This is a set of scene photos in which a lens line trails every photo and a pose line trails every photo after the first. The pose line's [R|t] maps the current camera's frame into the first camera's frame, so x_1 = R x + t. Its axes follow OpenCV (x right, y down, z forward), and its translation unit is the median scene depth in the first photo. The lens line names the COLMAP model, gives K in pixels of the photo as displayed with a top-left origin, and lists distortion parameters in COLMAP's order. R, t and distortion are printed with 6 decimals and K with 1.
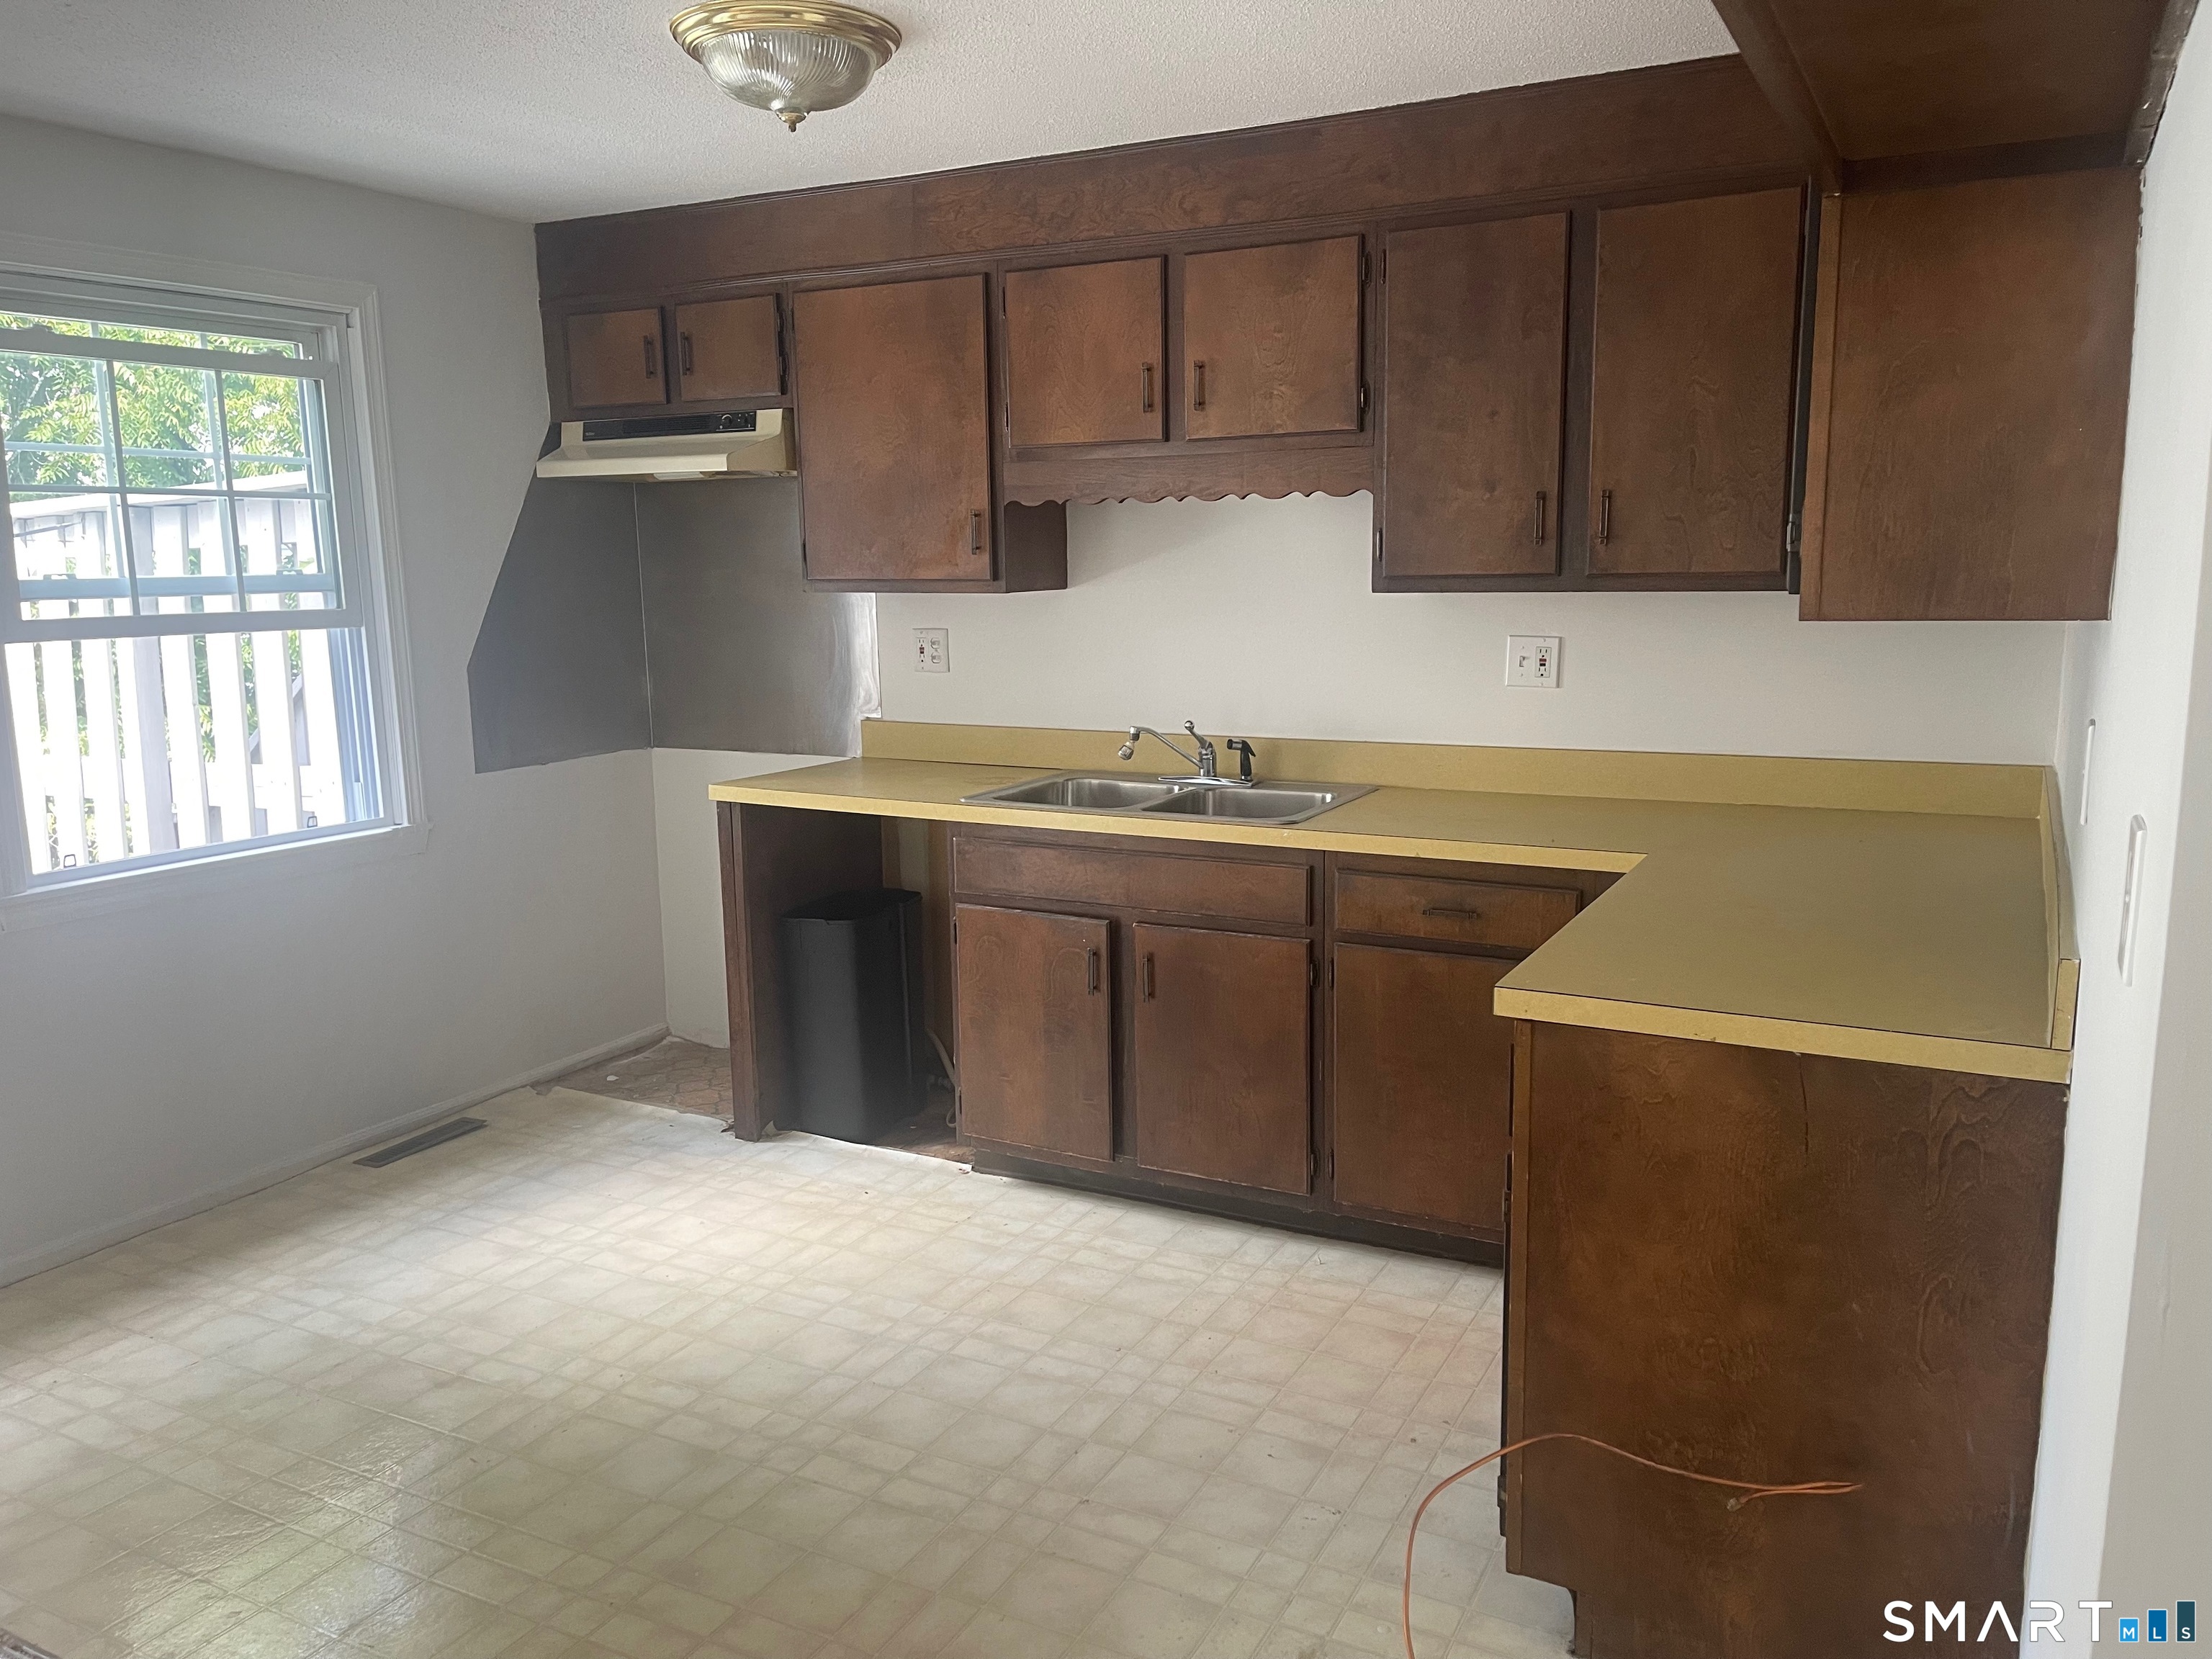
lens RADIAL K [[1682.6, 0, 1110.5], [0, 1682.6, 835.2], [0, 0, 1]] dist [0.037120, -0.020173]
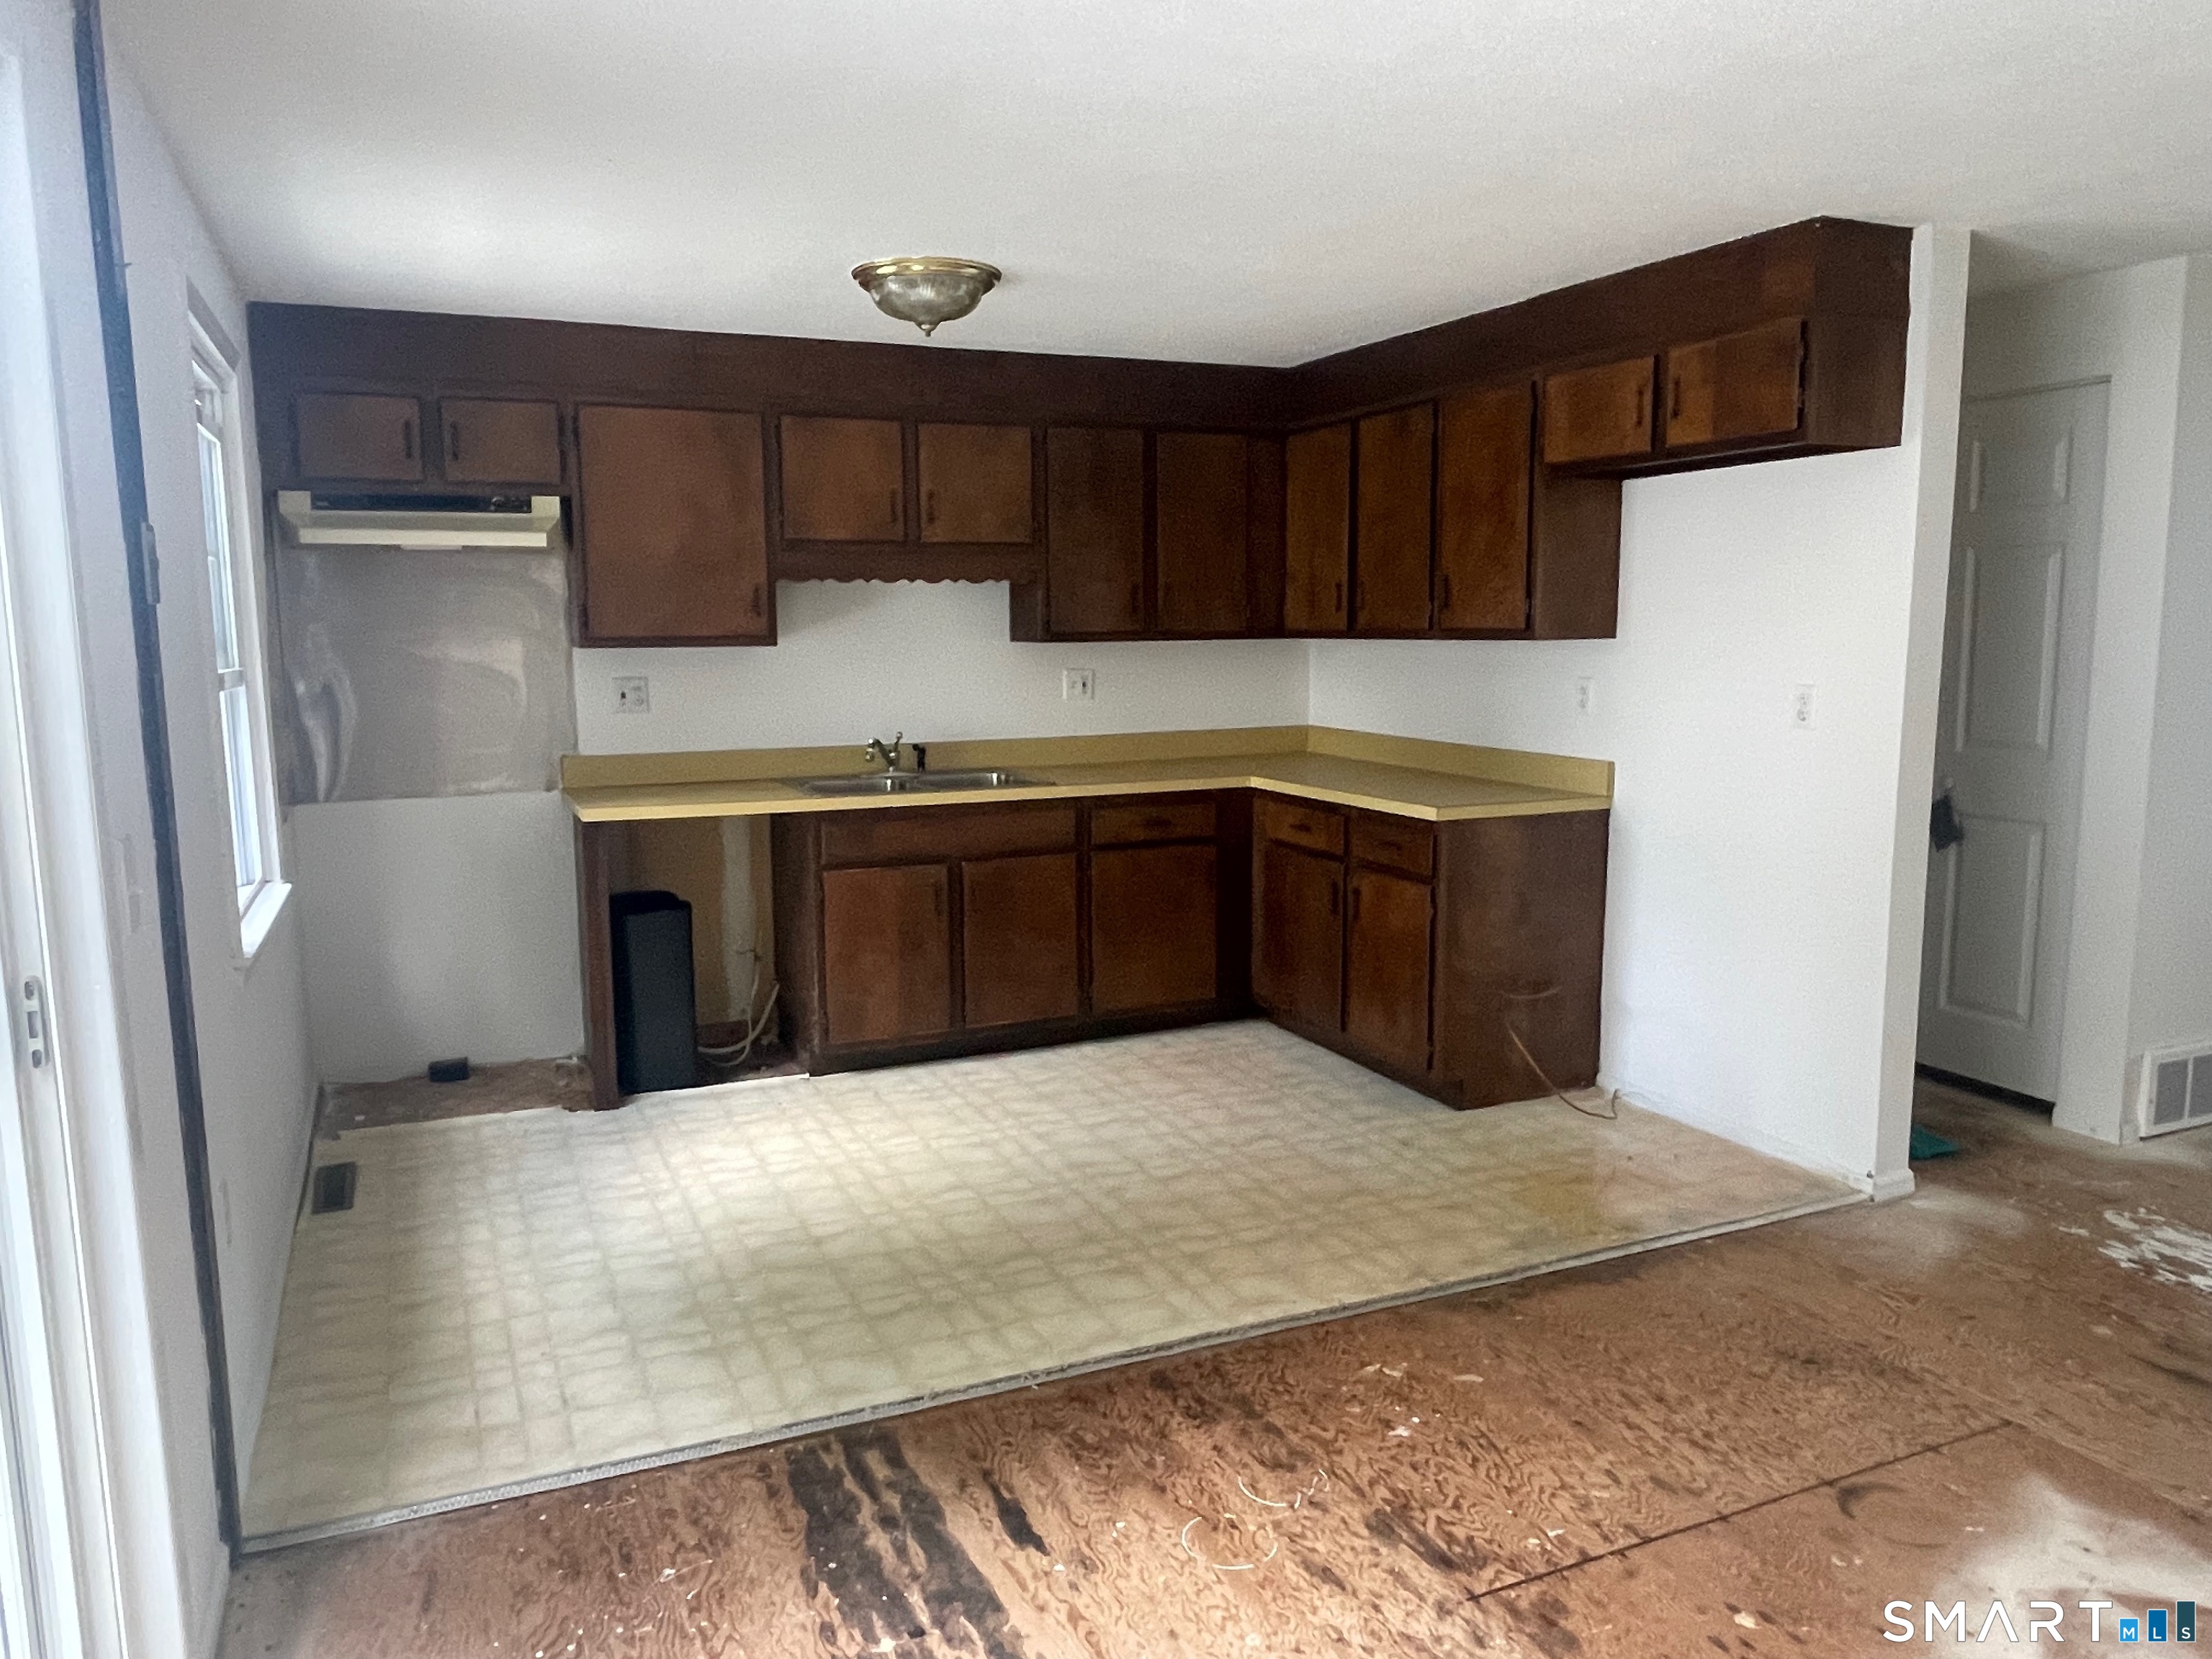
lens RADIAL K [[1513.3, 0, 1098.7], [0, 1513.3, 821.9], [0, 0, 1]] dist [0.021212, -0.017784]
pose [[0.619819, -0.097481, 0.778667, -0.962136], [0.130351, 0.991259, 0.020336, 0.004598], [-0.773843, 0.088896, 0.627108, 0.058304]]
